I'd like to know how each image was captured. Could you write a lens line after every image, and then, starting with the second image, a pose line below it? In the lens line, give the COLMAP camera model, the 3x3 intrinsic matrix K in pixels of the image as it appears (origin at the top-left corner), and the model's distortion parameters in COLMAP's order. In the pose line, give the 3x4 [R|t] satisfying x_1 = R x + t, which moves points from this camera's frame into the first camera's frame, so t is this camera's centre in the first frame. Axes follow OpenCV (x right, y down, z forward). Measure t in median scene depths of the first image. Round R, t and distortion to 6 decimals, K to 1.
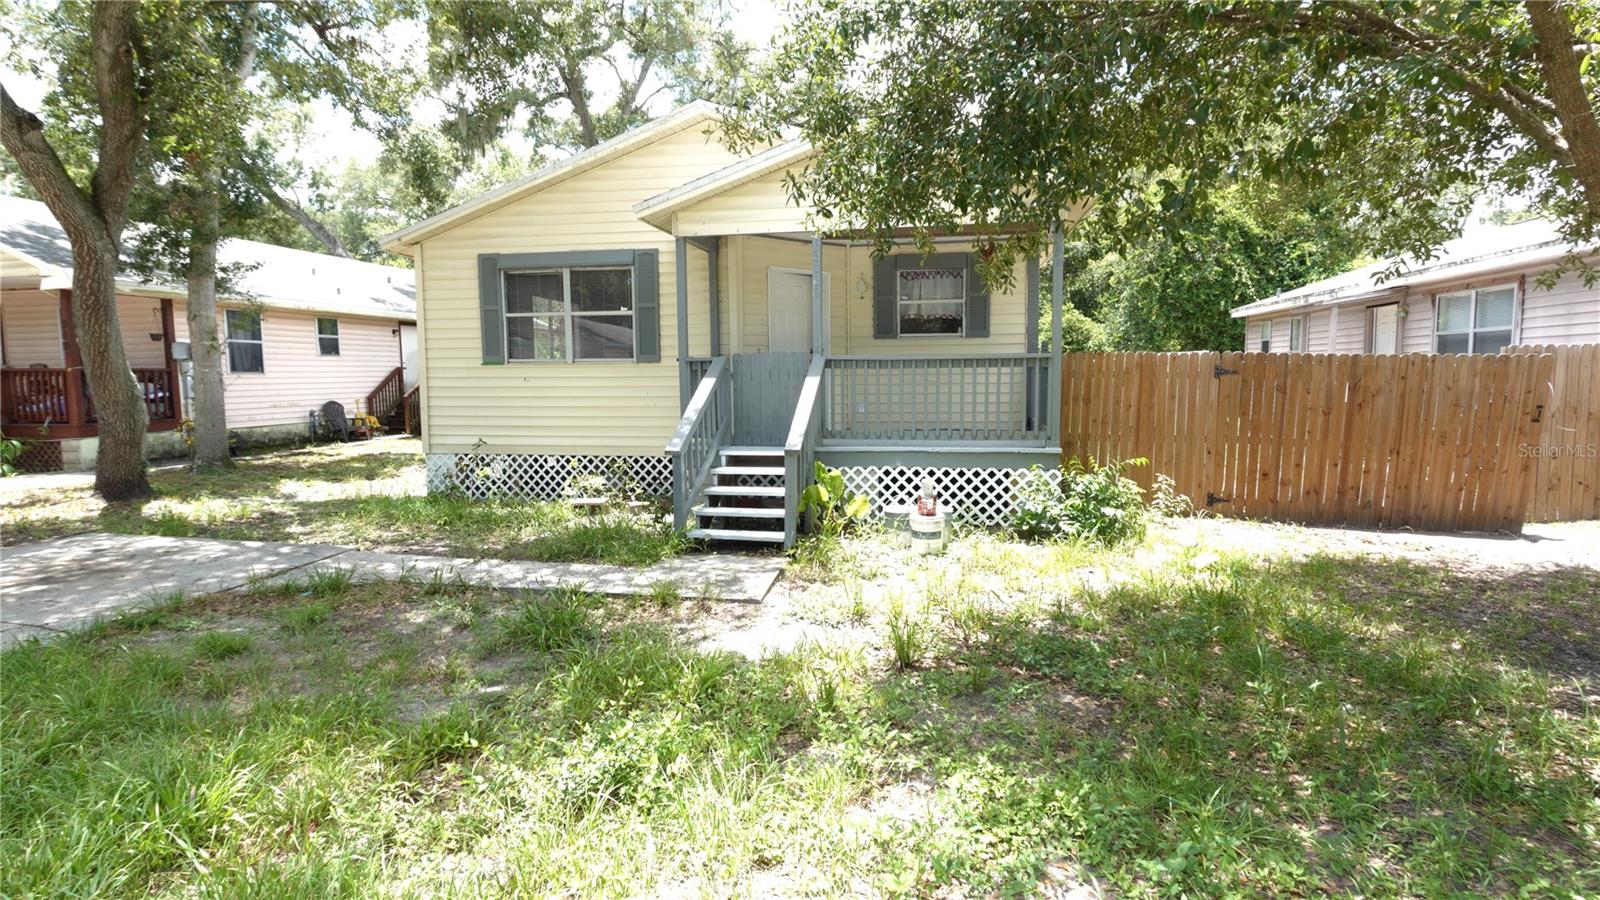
lens RADIAL K [[805.9, 0, 801.2], [0, 805.9, 445.5], [0, 0, 1]] dist [-0.003819, -0.000974]
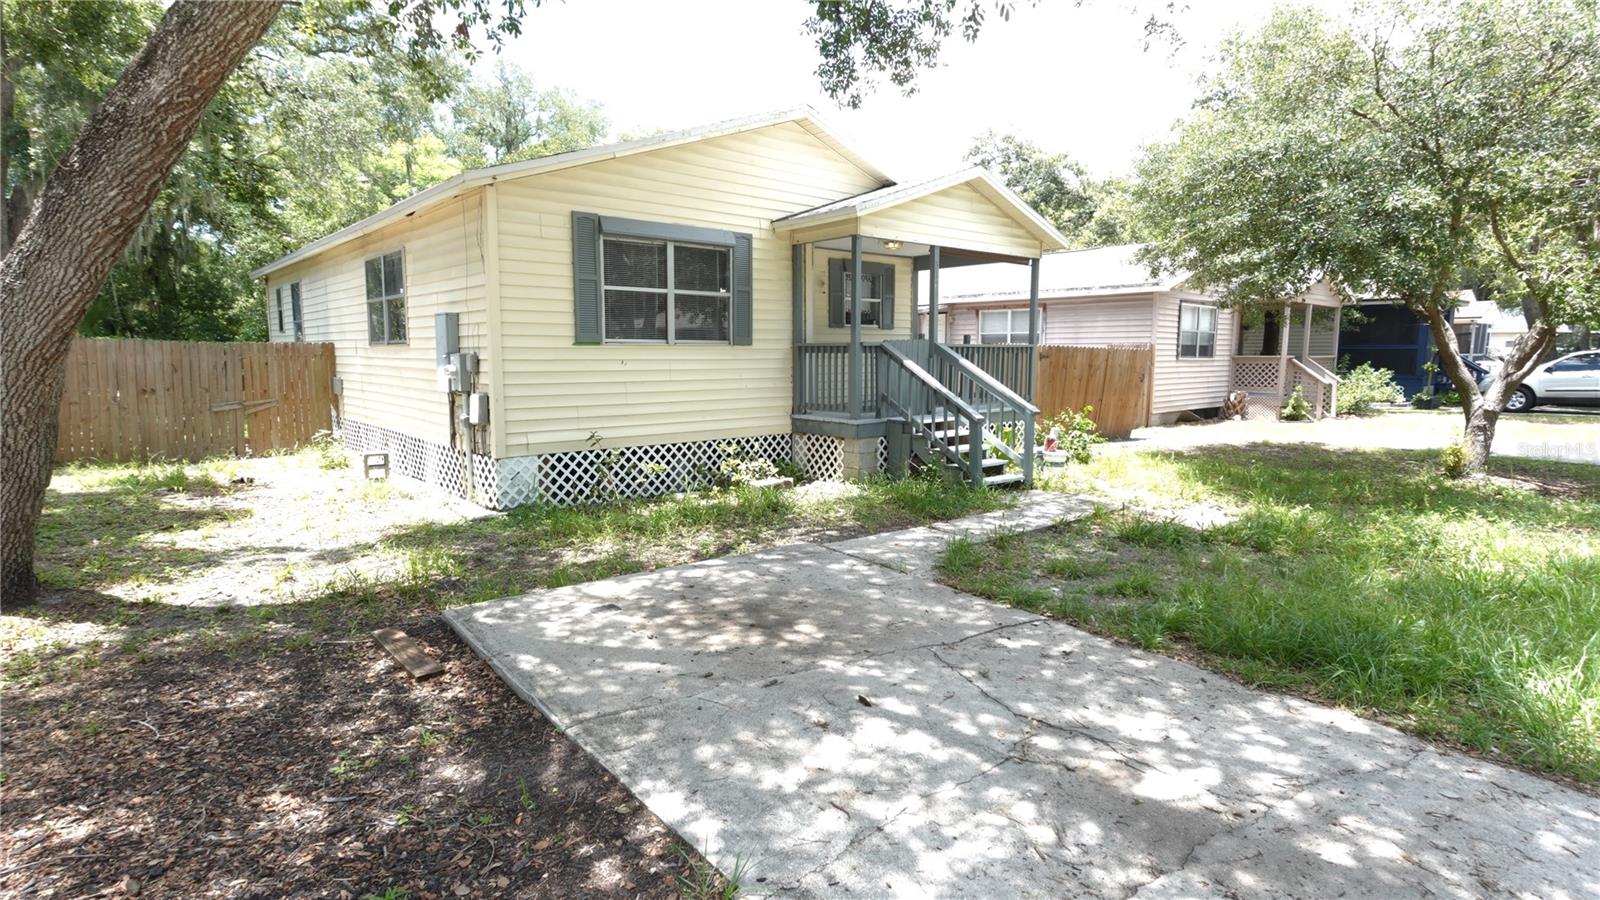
lens RADIAL K [[805.9, 0, 801.2], [0, 805.9, 445.5], [0, 0, 1]] dist [-0.003819, -0.000974]
pose [[0.635993, -0.080127, 0.767524, -0.908217], [0.064745, 0.996629, 0.050395, -0.023147], [-0.768974, 0.017642, 0.639036, 0.290179]]
